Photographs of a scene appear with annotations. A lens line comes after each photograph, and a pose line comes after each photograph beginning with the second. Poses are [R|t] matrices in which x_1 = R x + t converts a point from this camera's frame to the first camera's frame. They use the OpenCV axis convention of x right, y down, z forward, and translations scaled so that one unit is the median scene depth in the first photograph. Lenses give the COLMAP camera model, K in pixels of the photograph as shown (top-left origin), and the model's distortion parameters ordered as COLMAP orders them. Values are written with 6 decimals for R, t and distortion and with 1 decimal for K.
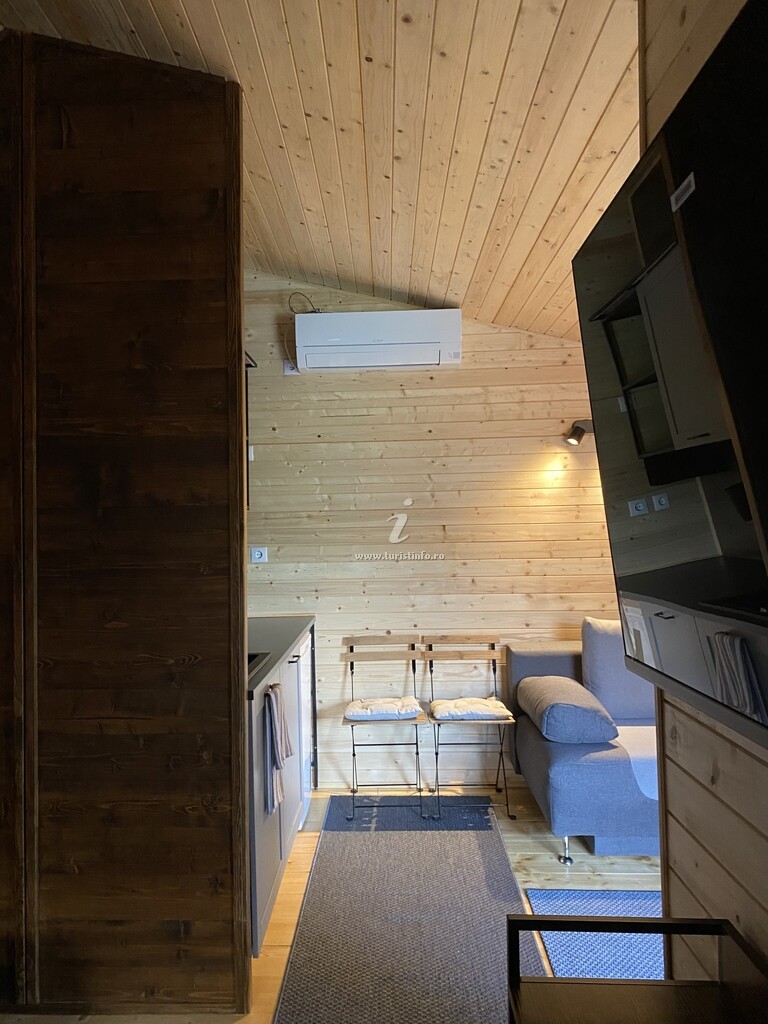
lens RADIAL K [[794.0, 0, 381.3], [0, 794.0, 509.8], [0, 0, 1]] dist [0.039068, -0.019514]
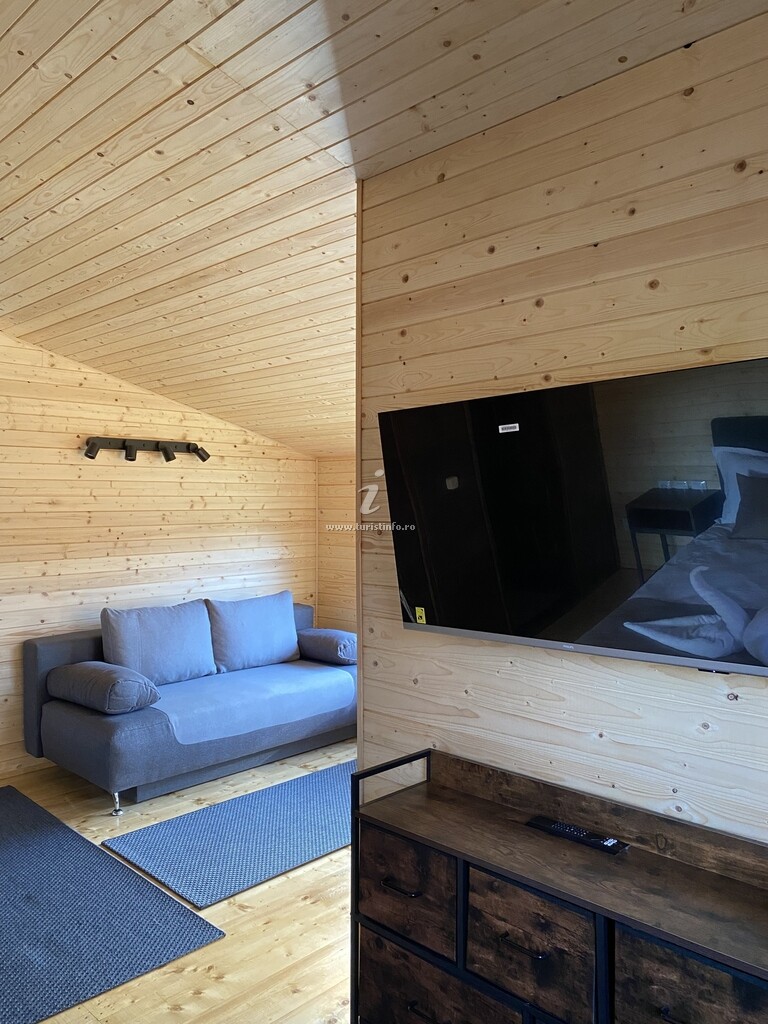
lens RADIAL K [[794.0, 0, 382.7], [0, 794.0, 505.3], [0, 0, 1]] dist [0.039068, -0.019514]
pose [[0.649145, 0.015657, 0.760503, -0.346865], [-0.028370, 0.999591, 0.003637, -0.030652], [-0.760135, -0.023936, 0.649324, -0.057672]]
